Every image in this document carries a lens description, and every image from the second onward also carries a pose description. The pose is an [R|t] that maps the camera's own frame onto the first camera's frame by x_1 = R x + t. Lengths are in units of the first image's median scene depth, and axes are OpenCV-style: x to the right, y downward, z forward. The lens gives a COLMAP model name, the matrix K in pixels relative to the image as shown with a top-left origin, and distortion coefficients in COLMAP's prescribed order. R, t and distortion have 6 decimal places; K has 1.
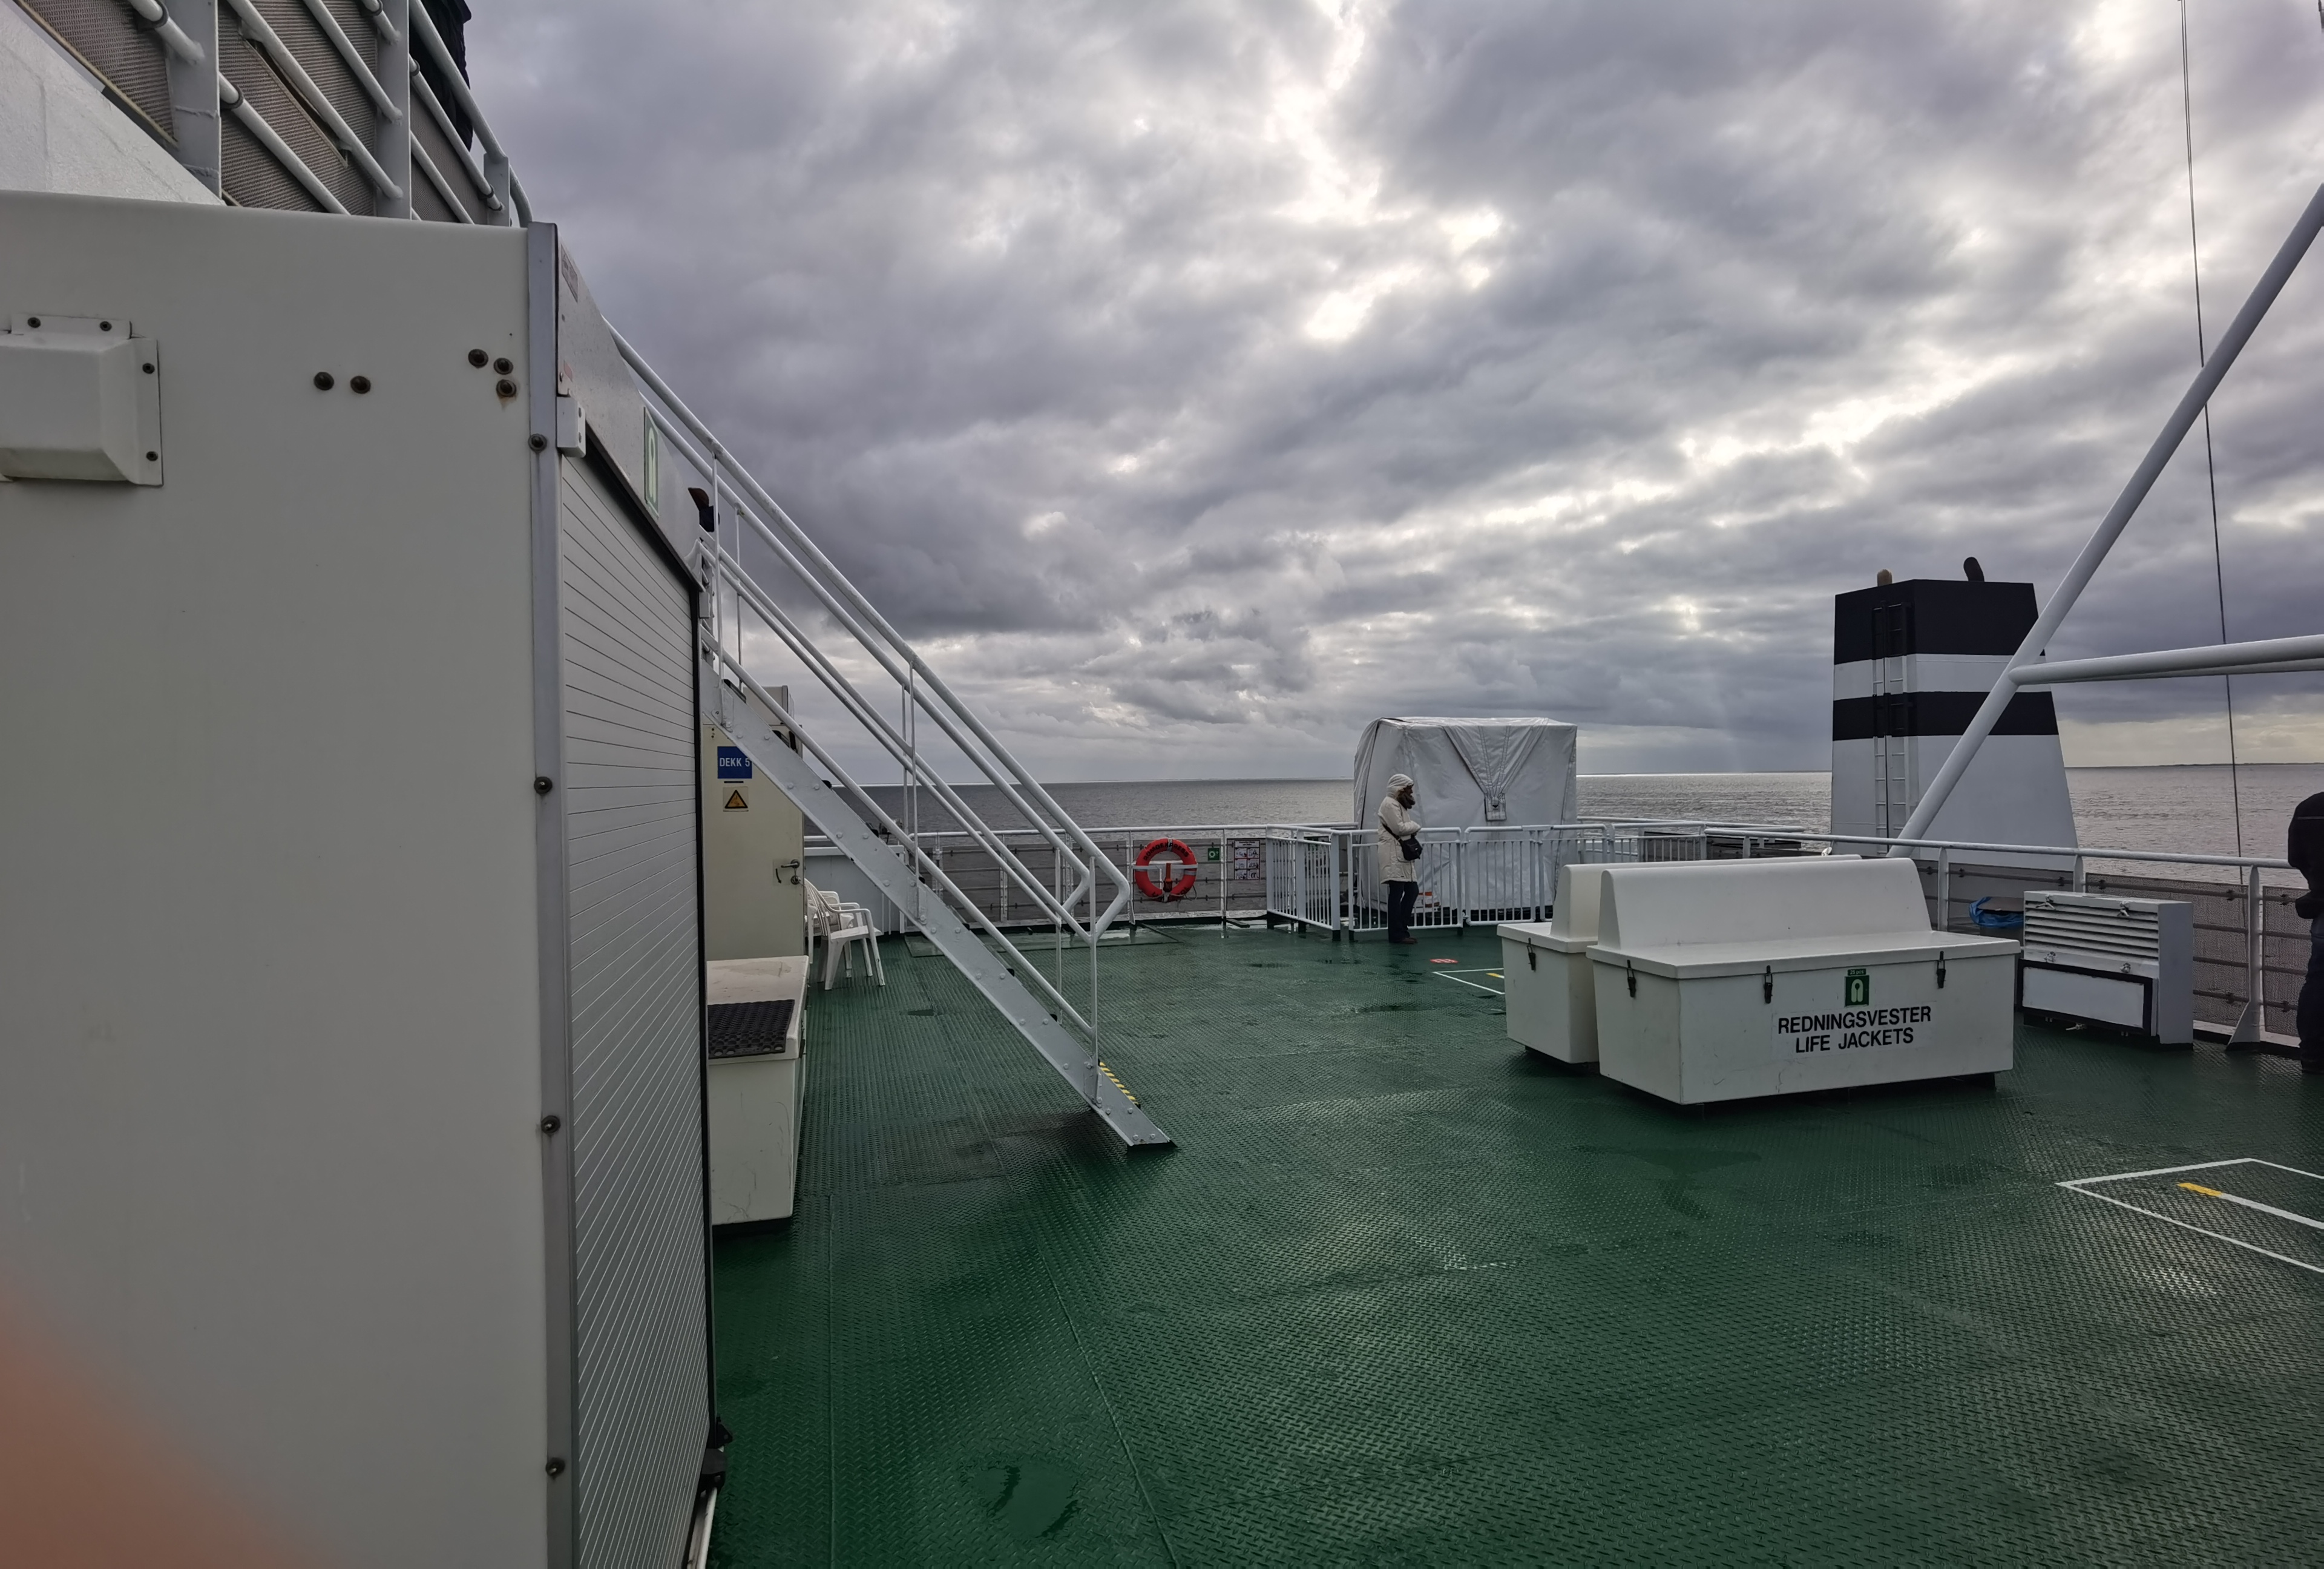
lens RADIAL K [[1194.6, 0, 1148.4], [0, 1194.6, 770.4], [0, 0, 1]] dist [0.001406, -0.000089]
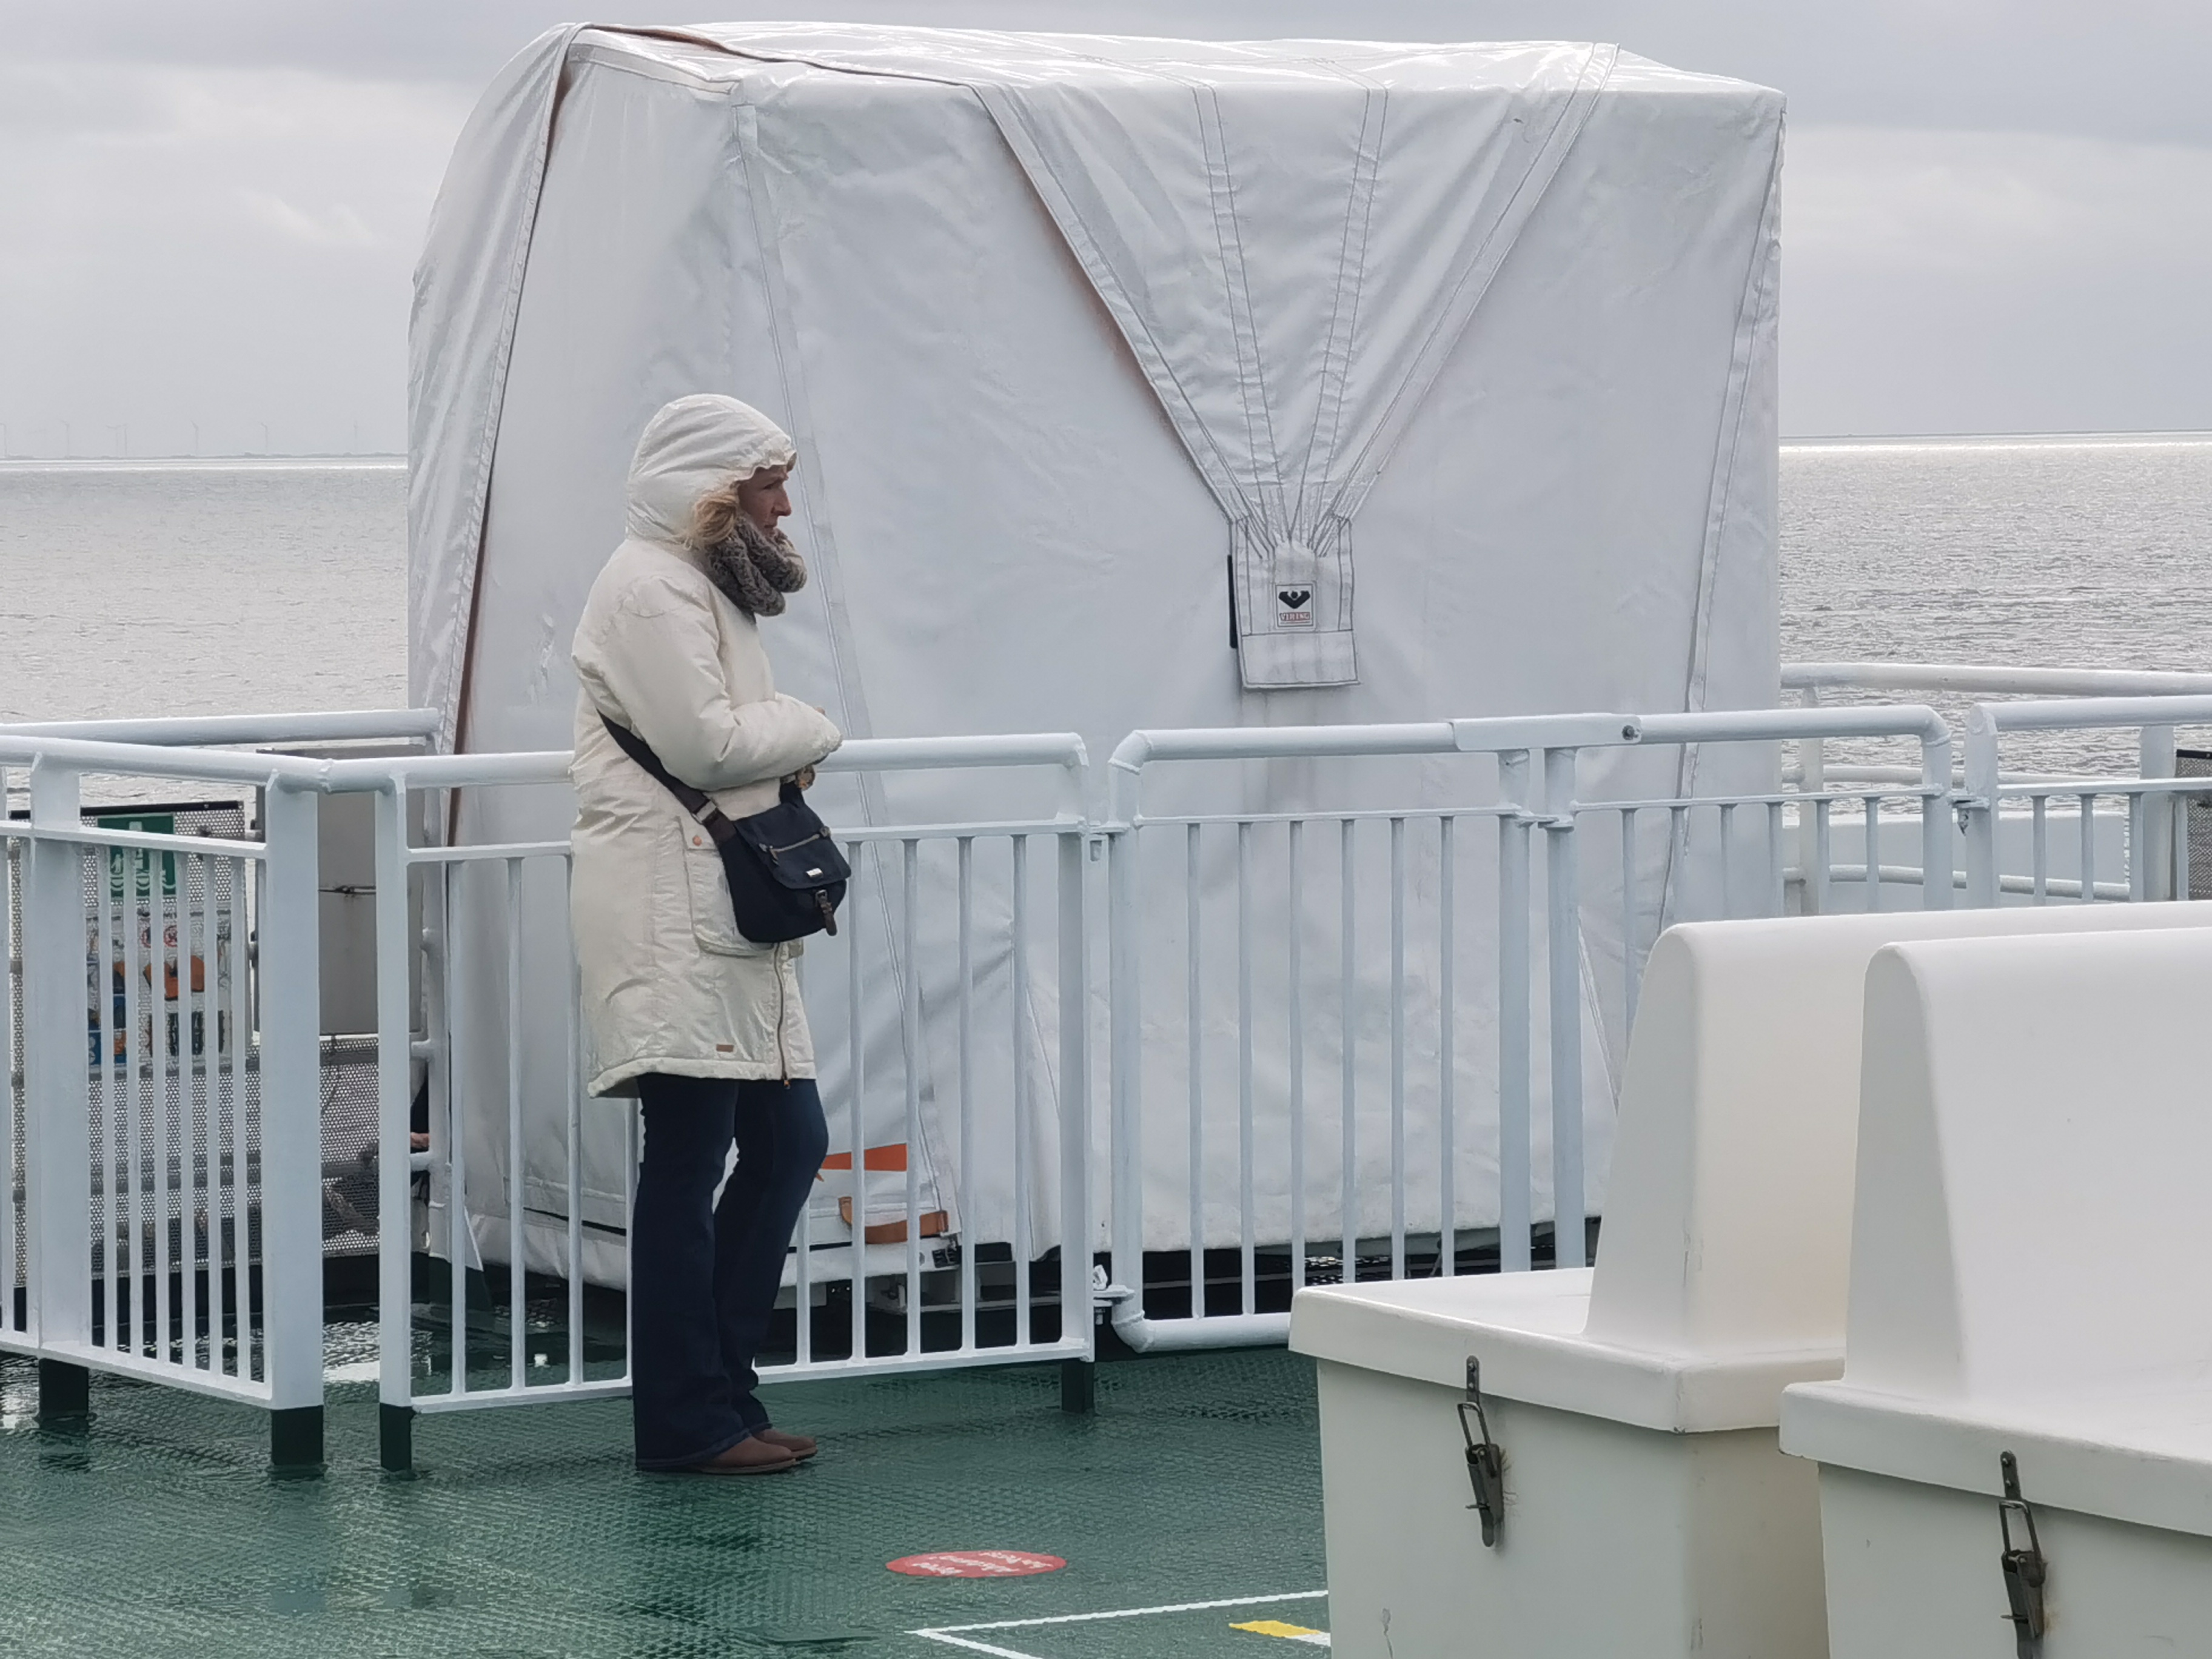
lens RADIAL K [[8657.0, 0, 1103.1], [0, 8657.0, 831.3], [0, 0, 1]] dist [1.007761, 0.000000]
pose [[0.967196, -0.007884, 0.253910, -0.030001], [-0.005095, 0.998715, 0.050418, 0.002292], [-0.253981, -0.050058, 0.965913, -0.118196]]
